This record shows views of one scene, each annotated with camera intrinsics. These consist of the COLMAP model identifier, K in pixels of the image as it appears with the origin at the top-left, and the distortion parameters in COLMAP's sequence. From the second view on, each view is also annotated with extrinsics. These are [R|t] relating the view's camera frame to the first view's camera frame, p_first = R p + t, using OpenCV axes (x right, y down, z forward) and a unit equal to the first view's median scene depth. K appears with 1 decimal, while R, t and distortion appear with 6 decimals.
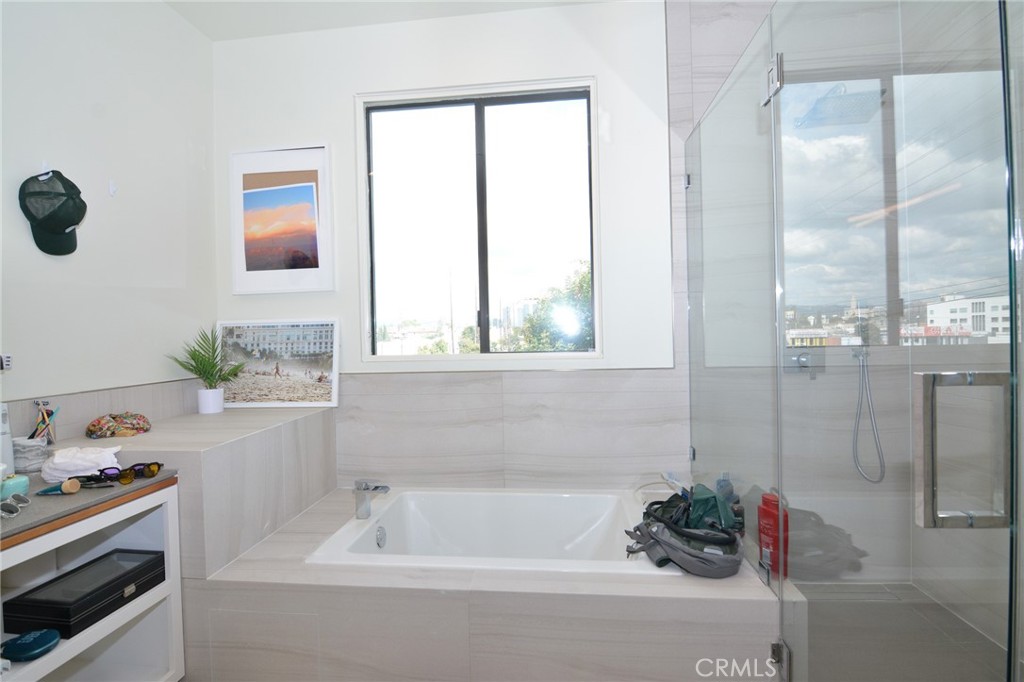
lens RADIAL K [[496.0, 0, 514.2], [0, 496.0, 340.8], [0, 0, 1]] dist [-0.018087, -0.003205]
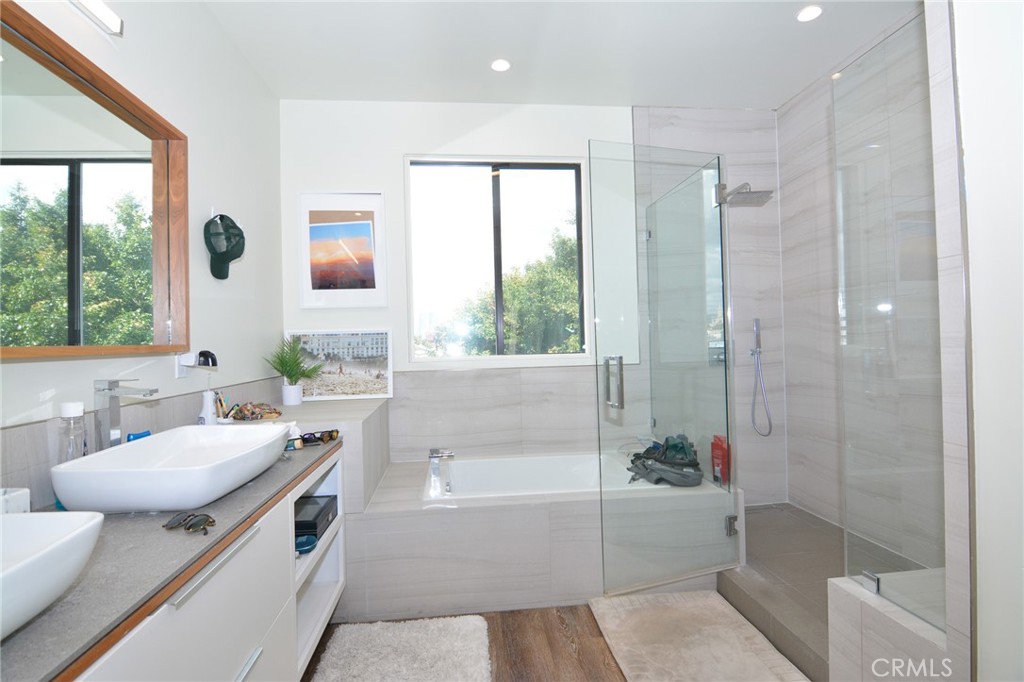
lens RADIAL K [[496.0, 0, 511.1], [0, 496.0, 340.7], [0, 0, 1]] dist [-0.018087, -0.003205]
pose [[0.978481, -0.001729, 0.206332, -0.328457], [0.005469, 0.999831, -0.017560, 0.010705], [-0.206267, 0.018310, 0.978324, -0.321178]]
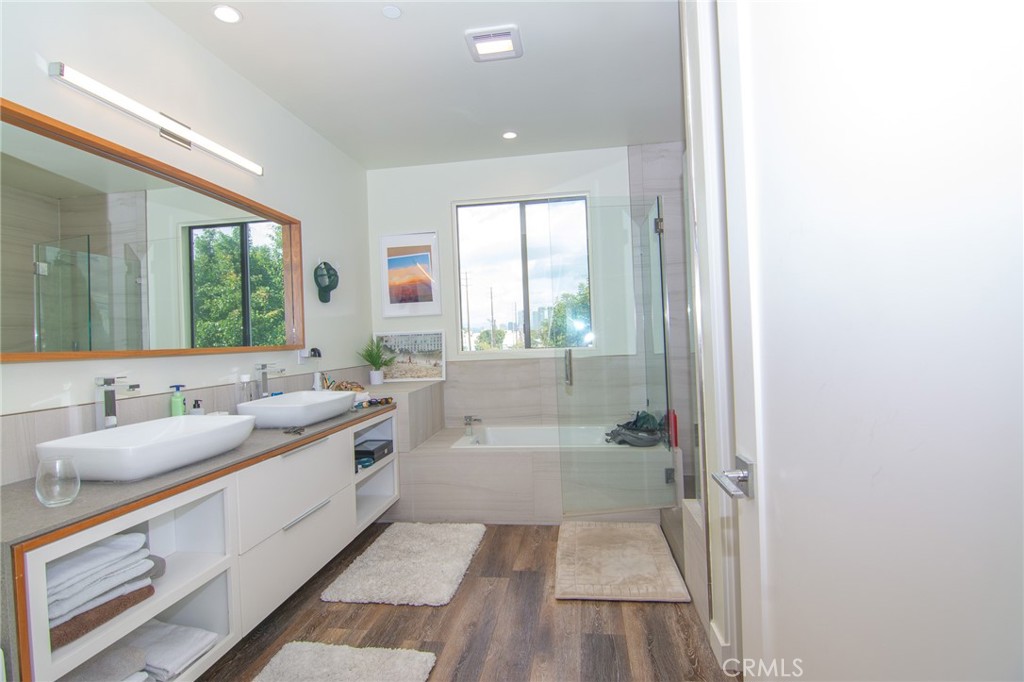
lens RADIAL K [[496.0, 0, 512.2], [0, 496.0, 341.2], [0, 0, 1]] dist [-0.018087, -0.003205]
pose [[0.999260, -0.017960, -0.034009, -0.059616], [0.017734, 0.999819, -0.006925, 0.010643], [0.034127, 0.006316, 0.999398, -0.769424]]
